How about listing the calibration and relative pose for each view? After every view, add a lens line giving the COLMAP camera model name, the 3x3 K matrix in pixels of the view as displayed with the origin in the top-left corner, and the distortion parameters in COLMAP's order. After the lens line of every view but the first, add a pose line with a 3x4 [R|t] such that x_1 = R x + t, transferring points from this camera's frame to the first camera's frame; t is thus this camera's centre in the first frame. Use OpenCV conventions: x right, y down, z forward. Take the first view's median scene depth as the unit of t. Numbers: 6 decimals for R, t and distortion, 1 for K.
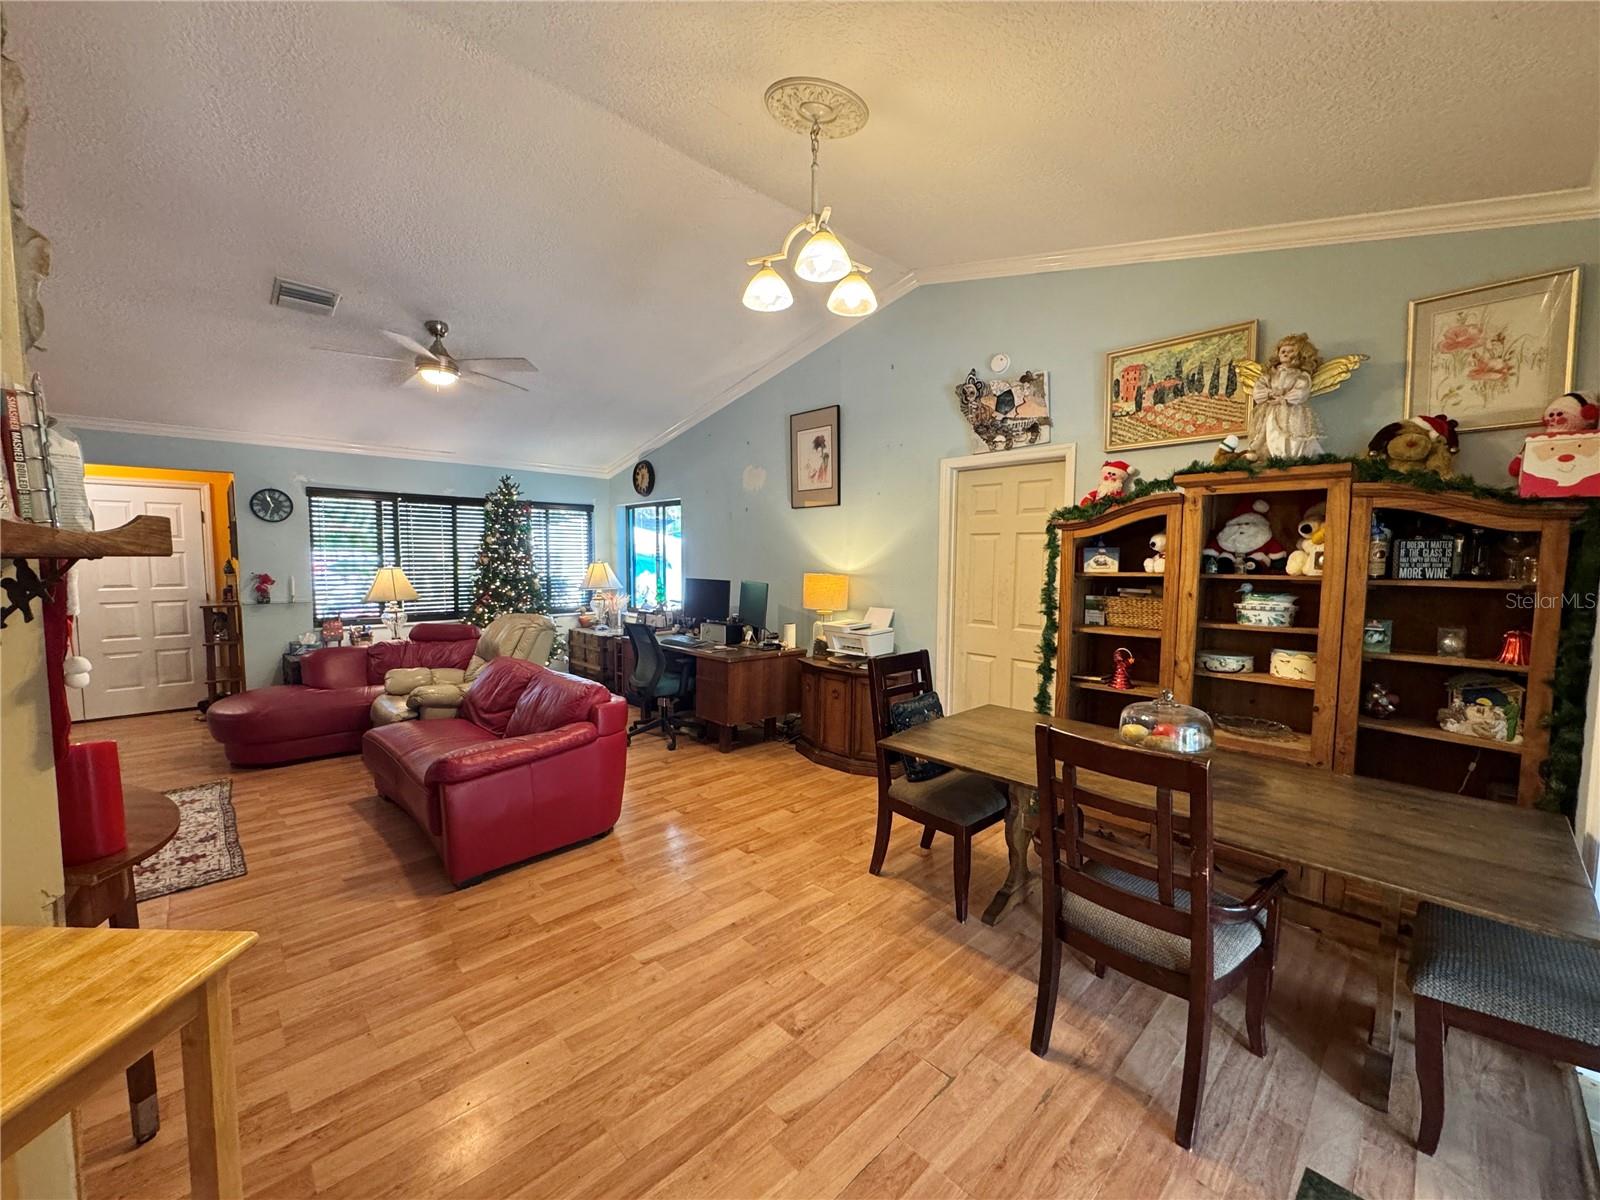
lens RADIAL K [[637.2, 0, 800.3], [0, 637.2, 600.1], [0, 0, 1]] dist [-0.002951, 0.000362]
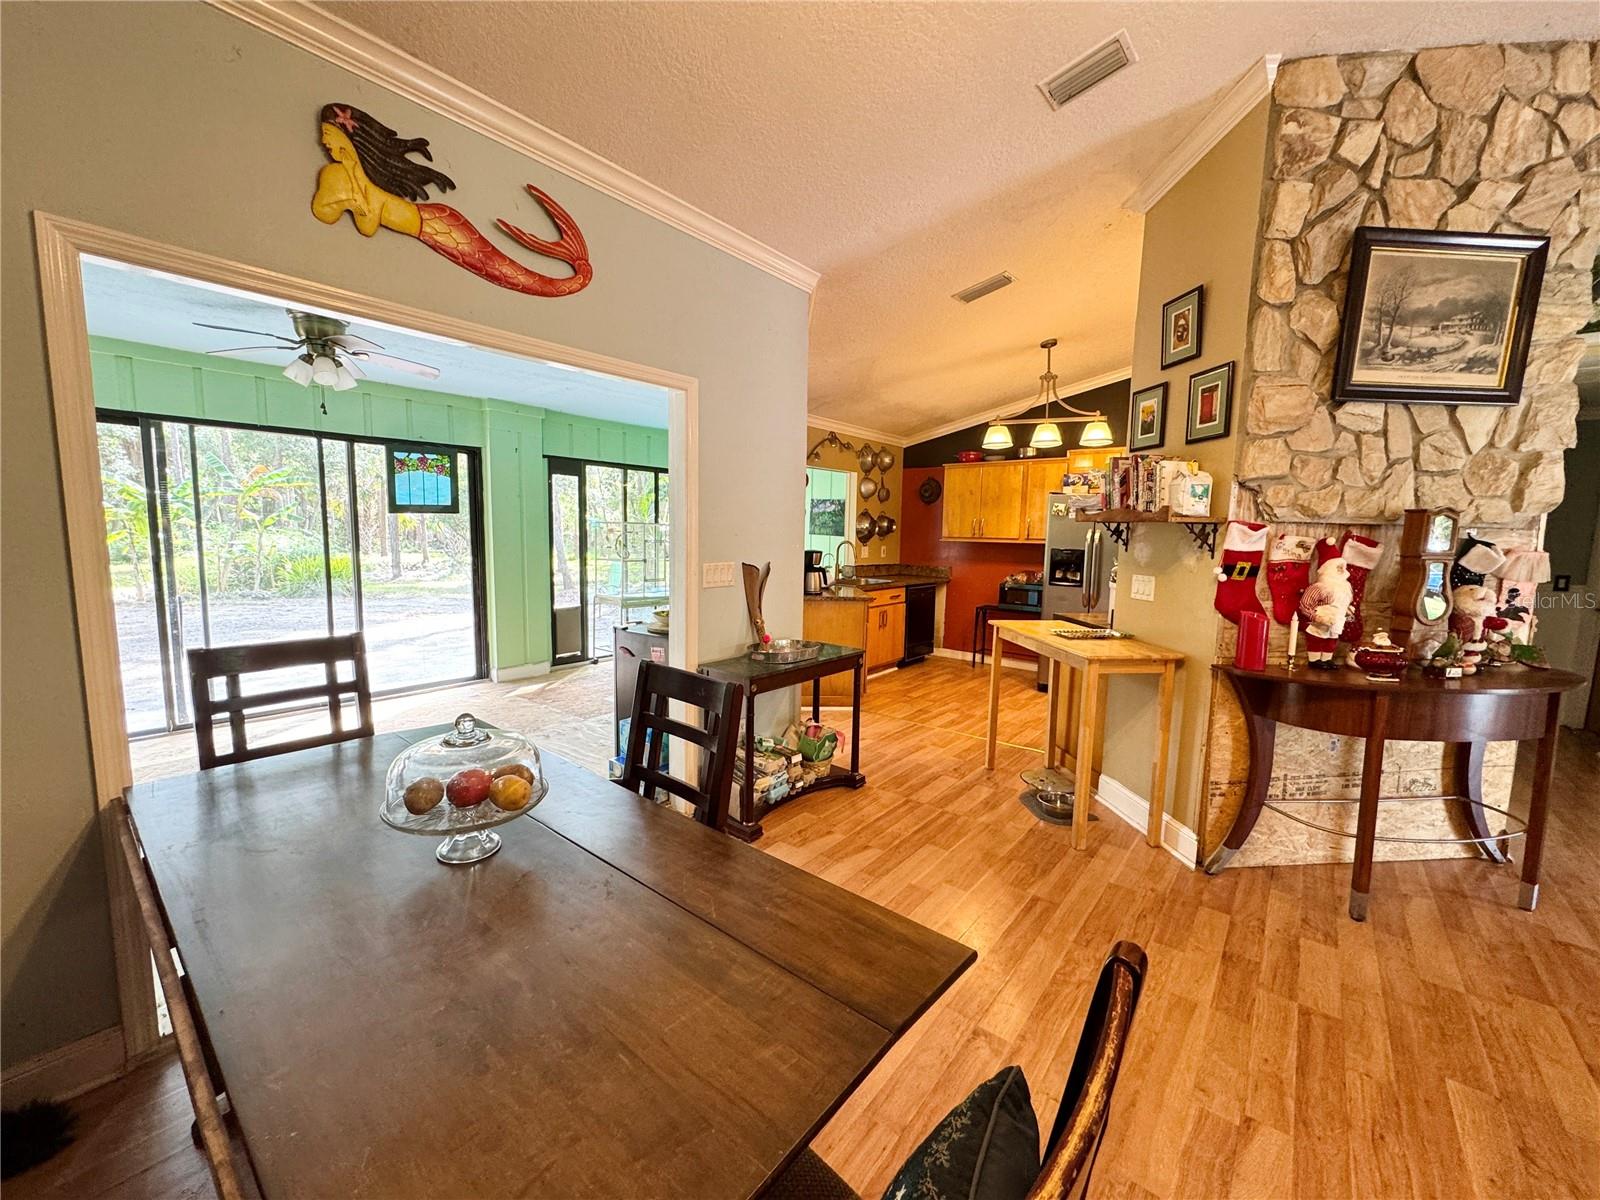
lens RADIAL K [[637.2, 0, 799.9], [0, 637.2, 600.7], [0, 0, 1]] dist [-0.002951, 0.000362]
pose [[-0.991779, -0.011780, -0.127418, 0.212342], [-0.035322, 0.982268, 0.184124, -0.052008], [0.122990, 0.187111, -0.974609, 0.988702]]
